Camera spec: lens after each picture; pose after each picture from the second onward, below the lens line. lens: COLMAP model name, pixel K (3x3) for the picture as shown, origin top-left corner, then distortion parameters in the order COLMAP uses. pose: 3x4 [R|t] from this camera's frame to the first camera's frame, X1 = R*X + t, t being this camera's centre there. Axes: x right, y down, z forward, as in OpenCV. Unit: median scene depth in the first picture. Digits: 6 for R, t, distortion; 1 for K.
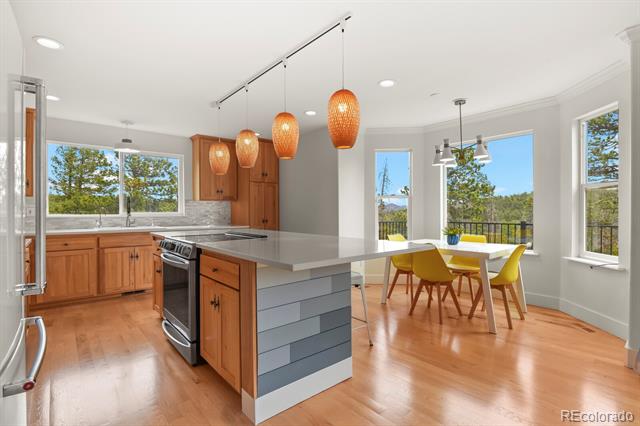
lens RADIAL K [[310.4, 0, 323.3], [0, 310.4, 213.3], [0, 0, 1]] dist [-0.009625, -0.004798]
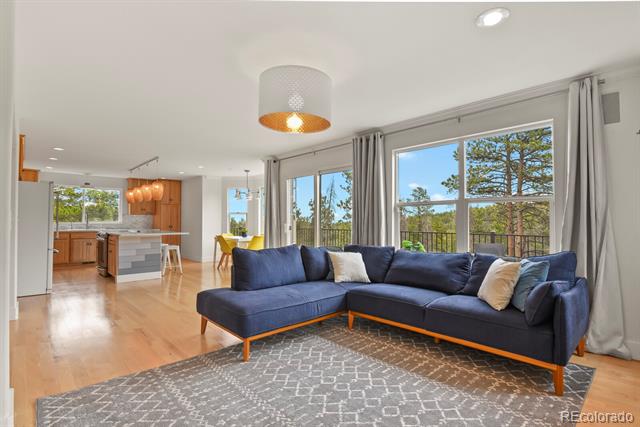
lens RADIAL K [[310.4, 0, 323.3], [0, 310.4, 213.8], [0, 0, 1]] dist [-0.009625, -0.004798]
pose [[0.998004, 0.008122, 0.062620, 0.688303], [-0.006154, 0.999483, -0.031568, 0.002830], [-0.062844, 0.031120, 0.997538, -0.966987]]
